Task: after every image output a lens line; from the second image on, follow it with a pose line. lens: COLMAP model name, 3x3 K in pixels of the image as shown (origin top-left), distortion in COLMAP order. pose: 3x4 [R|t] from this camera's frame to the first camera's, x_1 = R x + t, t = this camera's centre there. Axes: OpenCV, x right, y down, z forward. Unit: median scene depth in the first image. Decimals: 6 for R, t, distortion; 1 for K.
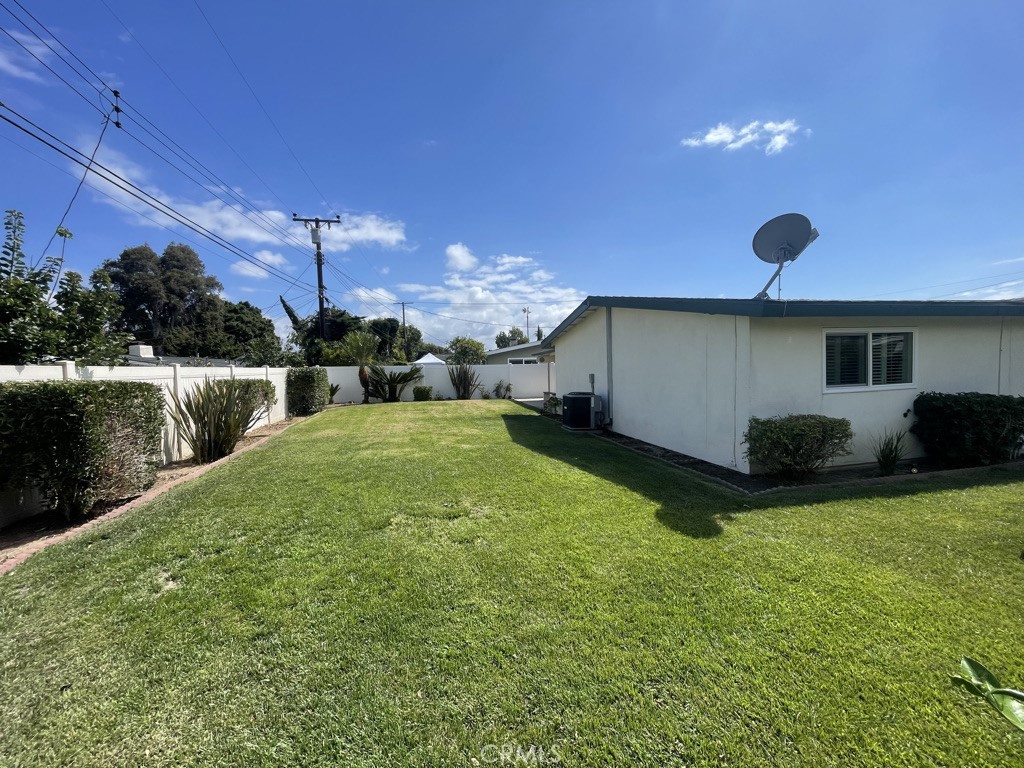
lens RADIAL K [[414.4, 0, 505.1], [0, 414.4, 380.6], [0, 0, 1]] dist [-0.012987, 0.000039]
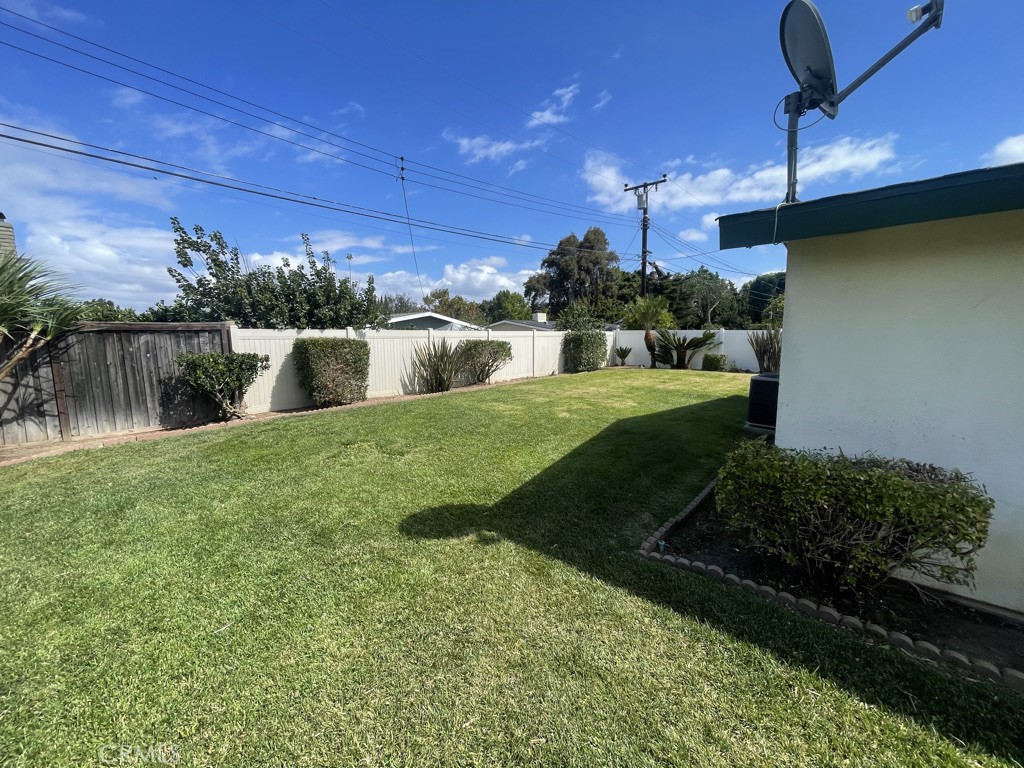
lens RADIAL K [[414.4, 0, 509.9], [0, 414.4, 387.7], [0, 0, 1]] dist [-0.012987, 0.000039]
pose [[0.577695, 0.122454, -0.807015, 0.233149], [-0.035361, 0.991509, 0.125136, -0.009212], [0.815487, -0.043754, 0.577120, 0.120206]]
